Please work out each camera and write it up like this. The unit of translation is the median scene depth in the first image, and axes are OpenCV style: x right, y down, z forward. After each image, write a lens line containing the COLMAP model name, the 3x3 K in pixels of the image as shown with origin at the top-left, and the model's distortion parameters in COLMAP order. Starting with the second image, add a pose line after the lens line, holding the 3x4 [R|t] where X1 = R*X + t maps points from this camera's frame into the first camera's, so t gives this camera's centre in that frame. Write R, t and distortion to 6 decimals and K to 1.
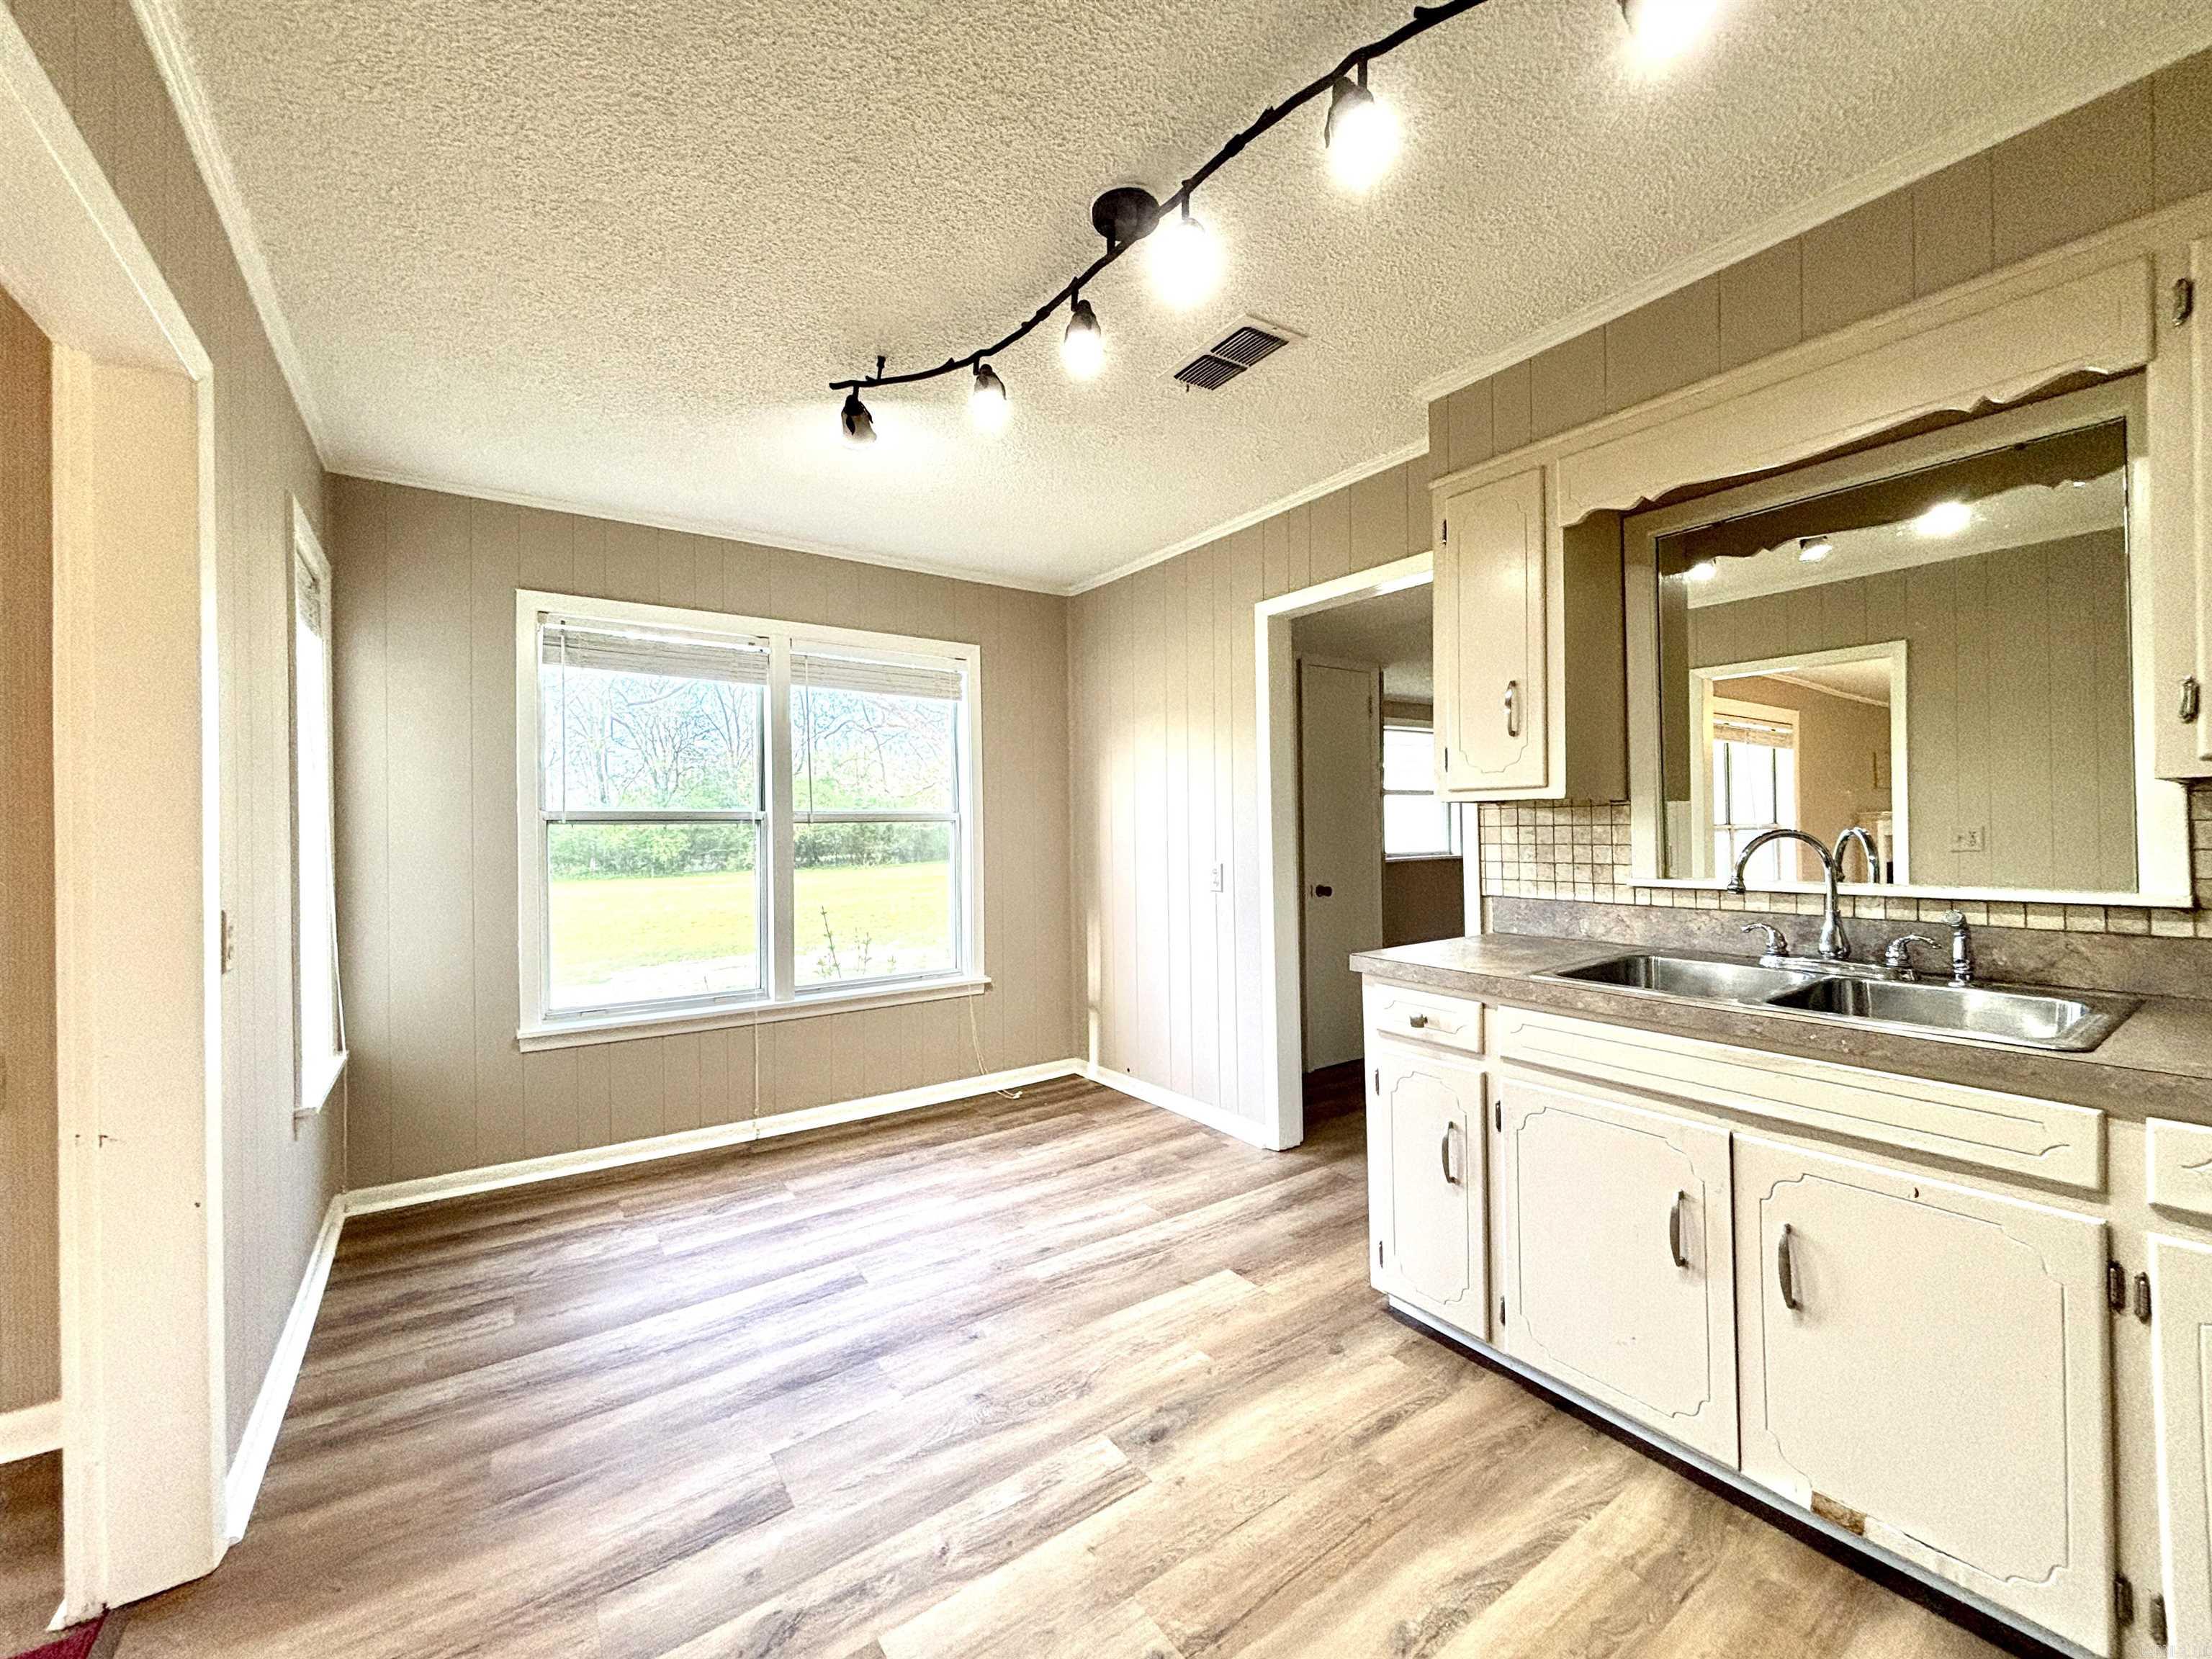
lens RADIAL K [[891.9, 0, 1102.3], [0, 891.9, 830.3], [0, 0, 1]] dist [0.002303, 0.000382]
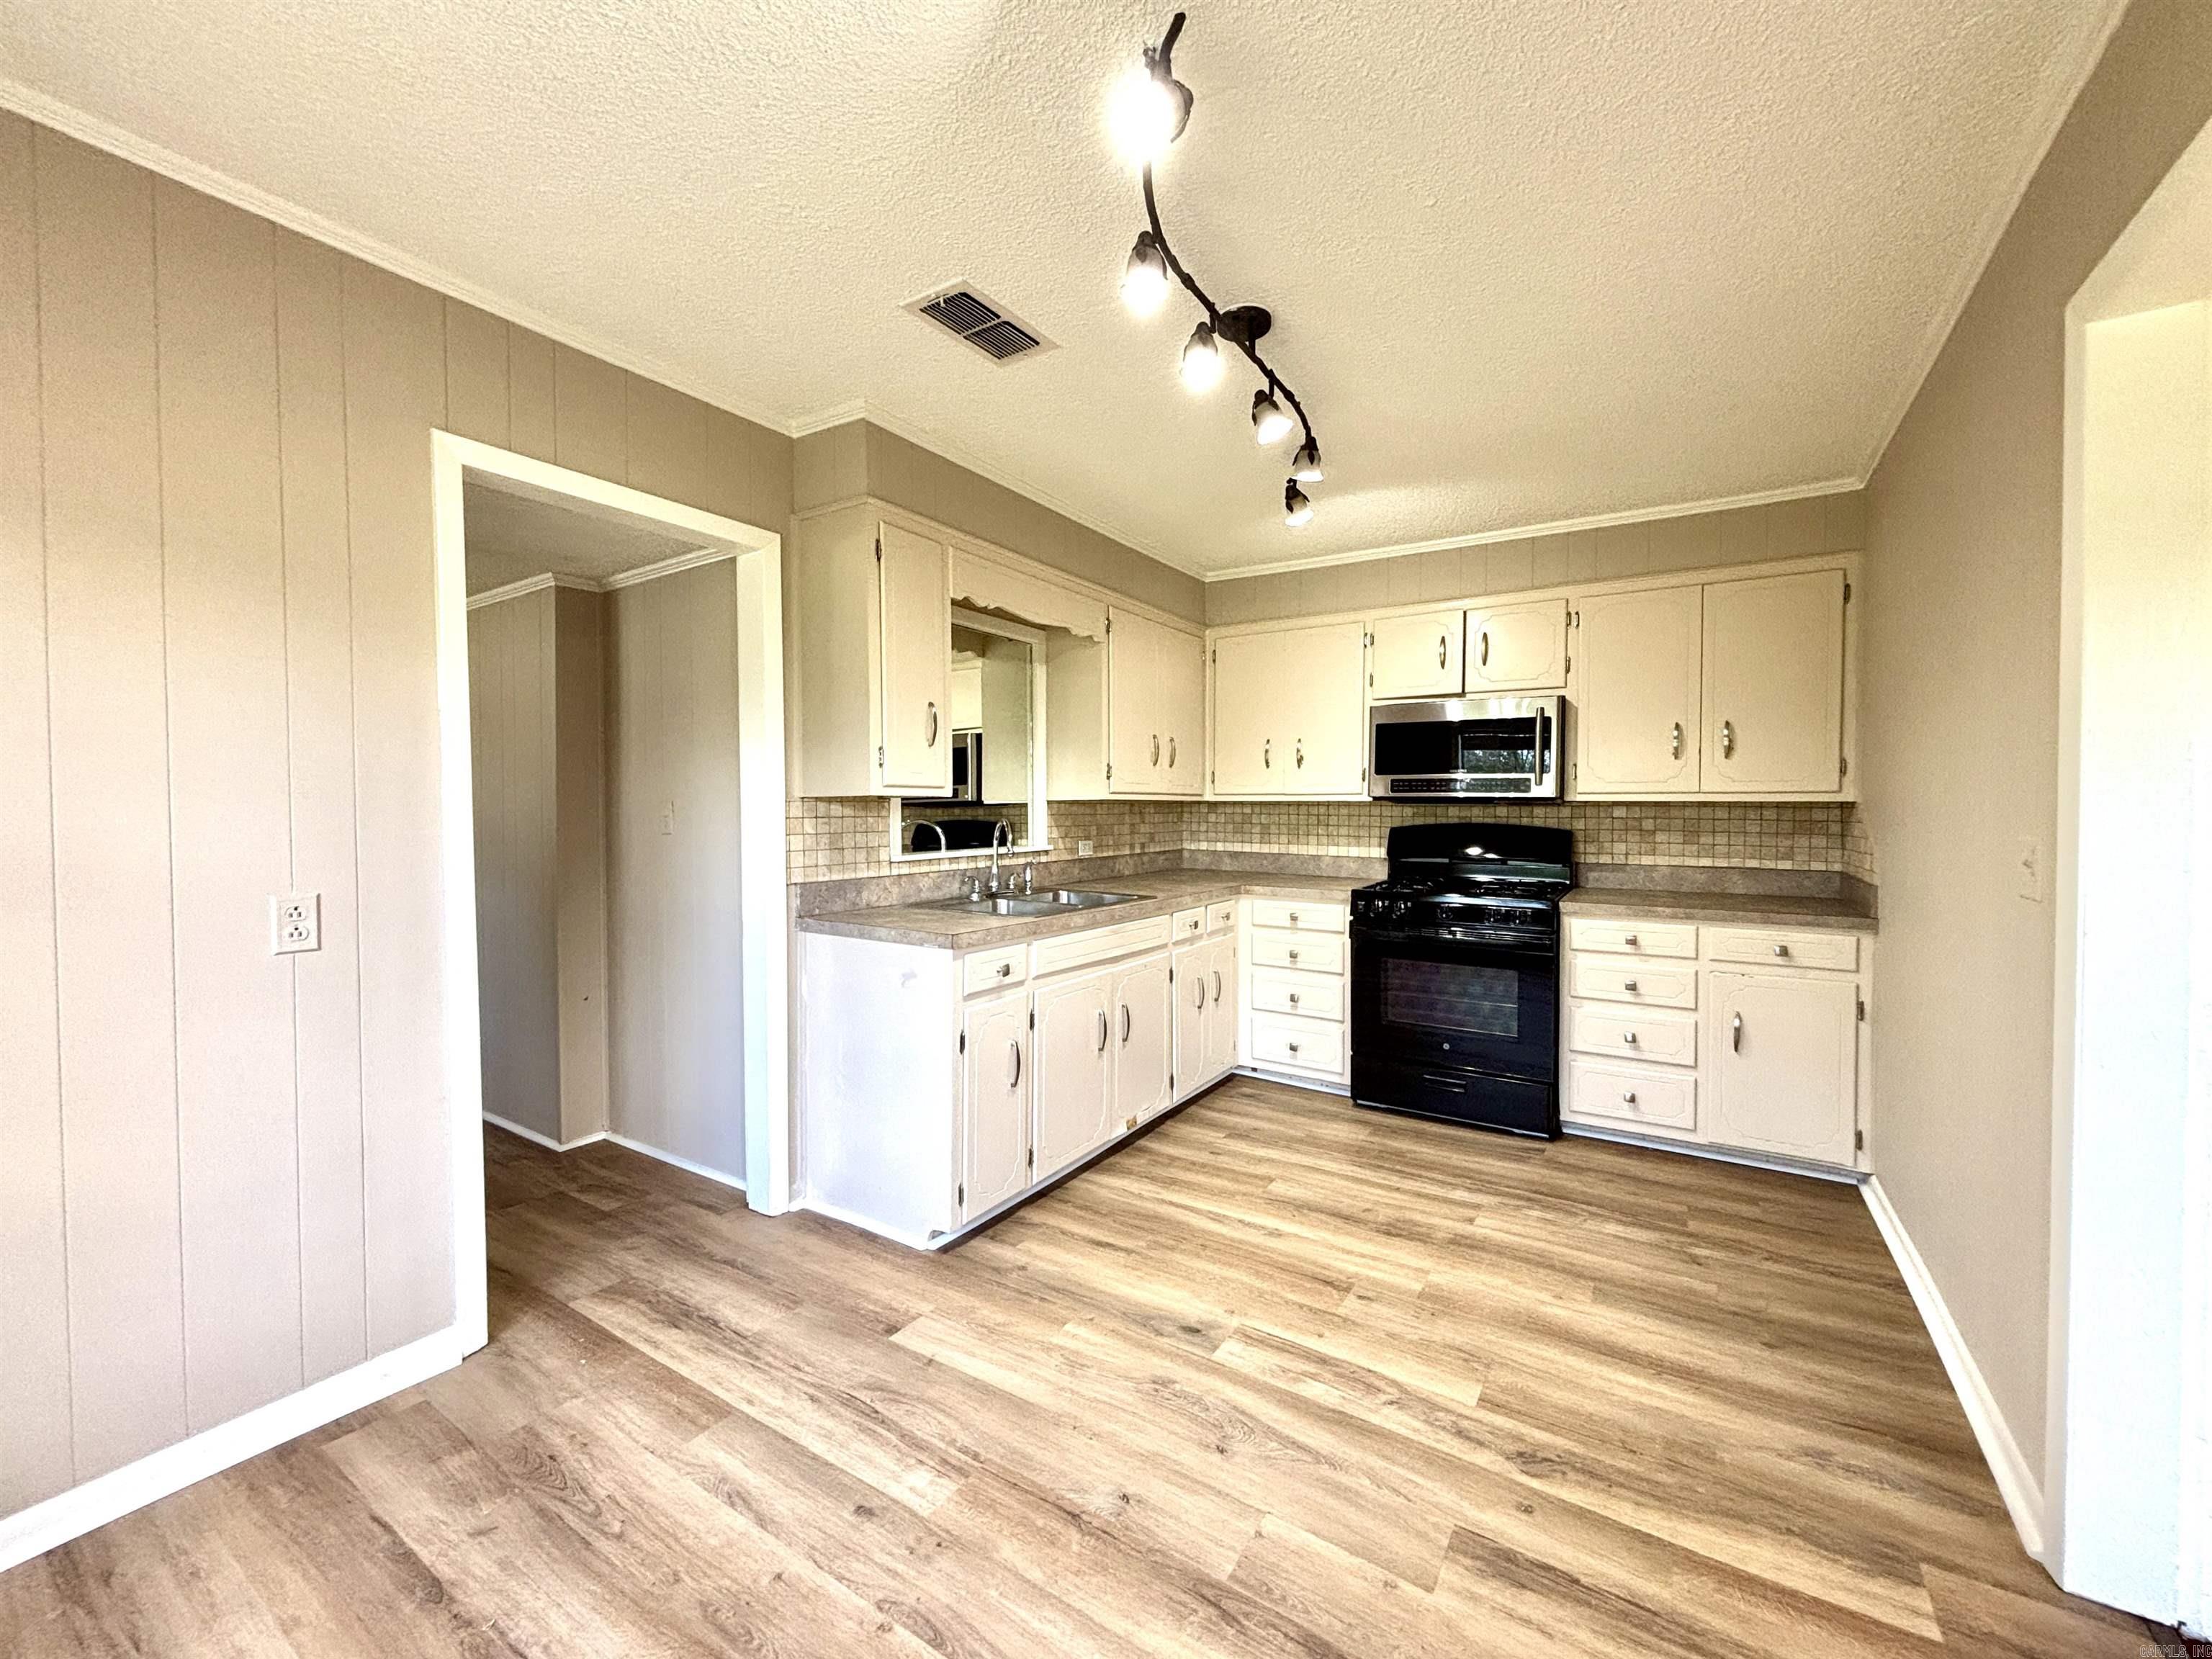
lens RADIAL K [[891.9, 0, 1102.3], [0, 891.9, 830.3], [0, 0, 1]] dist [0.002303, 0.000382]
pose [[-0.373930, -0.013025, 0.927366, -0.820486], [0.008639, 0.999809, 0.017526, -0.006075], [-0.927417, 0.014565, -0.373746, 1.284919]]
